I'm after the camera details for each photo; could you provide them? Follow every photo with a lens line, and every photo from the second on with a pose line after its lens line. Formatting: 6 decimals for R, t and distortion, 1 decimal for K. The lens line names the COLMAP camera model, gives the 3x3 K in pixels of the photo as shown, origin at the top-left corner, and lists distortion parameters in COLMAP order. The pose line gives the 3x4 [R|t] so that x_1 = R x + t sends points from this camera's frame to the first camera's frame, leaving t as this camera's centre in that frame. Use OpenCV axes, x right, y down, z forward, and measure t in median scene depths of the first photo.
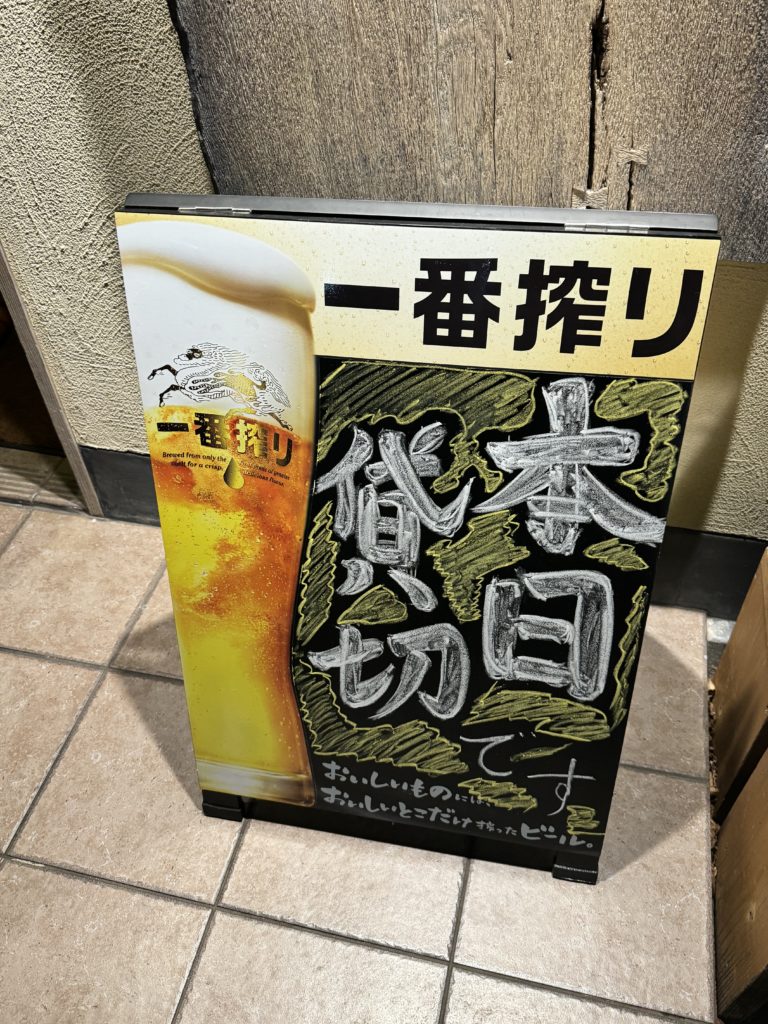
lens RADIAL K [[858.3, 0, 382.9], [0, 858.3, 517.2], [0, 0, 1]] dist [0.031995, -0.054788]
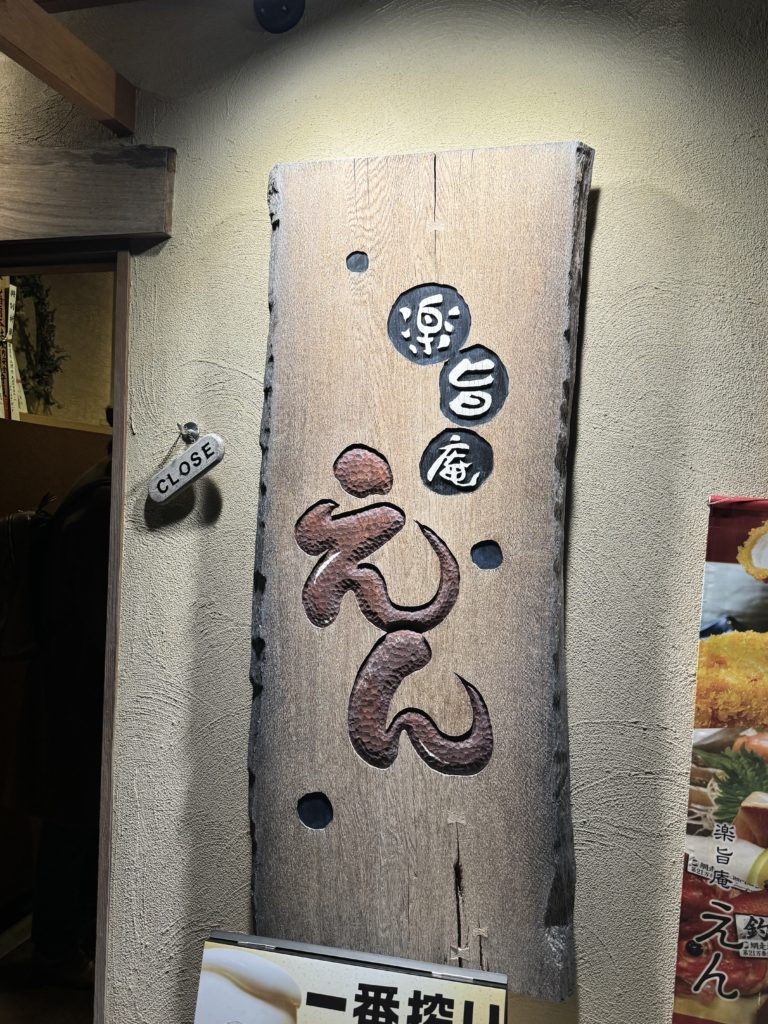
lens RADIAL K [[858.3, 0, 388.4], [0, 858.3, 516.1], [0, 0, 1]] dist [0.031995, -0.054788]
pose [[0.996271, 0.079360, -0.033859, 0.088356], [-0.081260, 0.731101, -0.677413, 0.225385], [-0.029005, 0.677638, 0.734823, -1.075526]]
